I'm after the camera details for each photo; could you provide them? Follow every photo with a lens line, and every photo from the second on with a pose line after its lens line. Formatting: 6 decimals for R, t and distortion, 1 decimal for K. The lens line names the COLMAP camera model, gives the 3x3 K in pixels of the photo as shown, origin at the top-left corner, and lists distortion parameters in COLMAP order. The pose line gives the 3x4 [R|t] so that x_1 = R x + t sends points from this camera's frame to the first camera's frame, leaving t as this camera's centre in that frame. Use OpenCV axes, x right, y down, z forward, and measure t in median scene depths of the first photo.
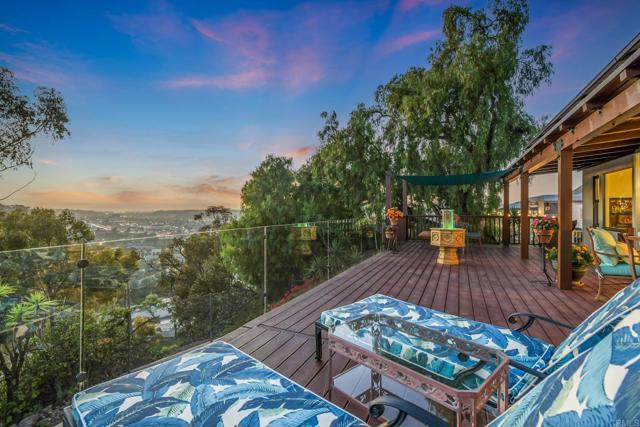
lens RADIAL K [[294.7, 0, 319.1], [0, 294.7, 208.5], [0, 0, 1]] dist [-0.003794, -0.000876]
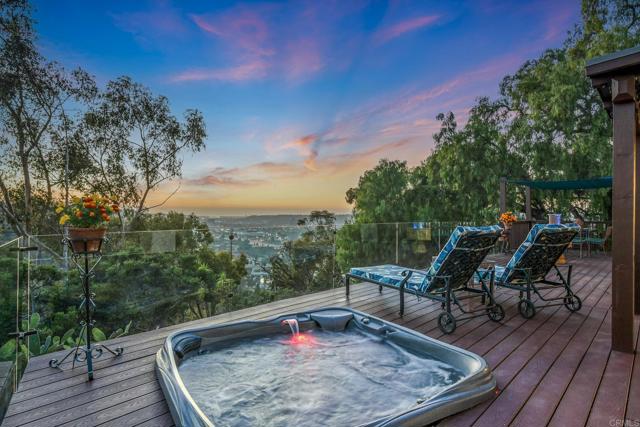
lens RADIAL K [[367.9, 0, 320.8], [0, 367.9, 213.1], [0, 0, 1]] dist [-0.005222, -0.000141]
pose [[0.953410, 0.004151, -0.301647, 0.006884], [-0.004733, 0.999988, -0.001198, 0.002359], [0.301639, 0.002569, 0.953419, -0.240071]]
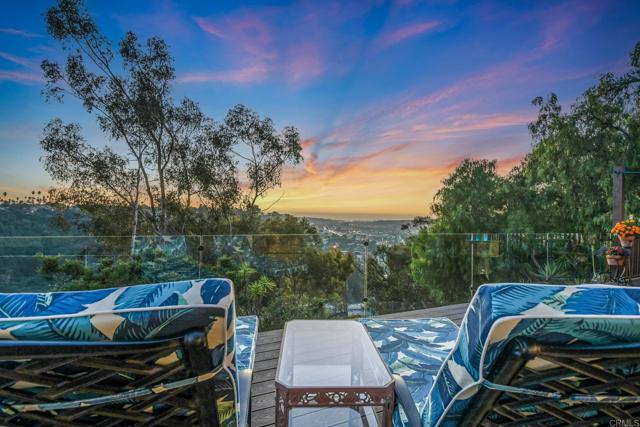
lens RADIAL K [[305.8, 0, 318.3], [0, 305.8, 218.6], [0, 0, 1]] dist [-0.024795, -0.004667]
pose [[0.765032, 0.017905, -0.643743, 0.078809], [-0.019915, 0.999793, 0.004141, 0.002216], [0.643684, 0.009652, 0.765230, 0.017337]]
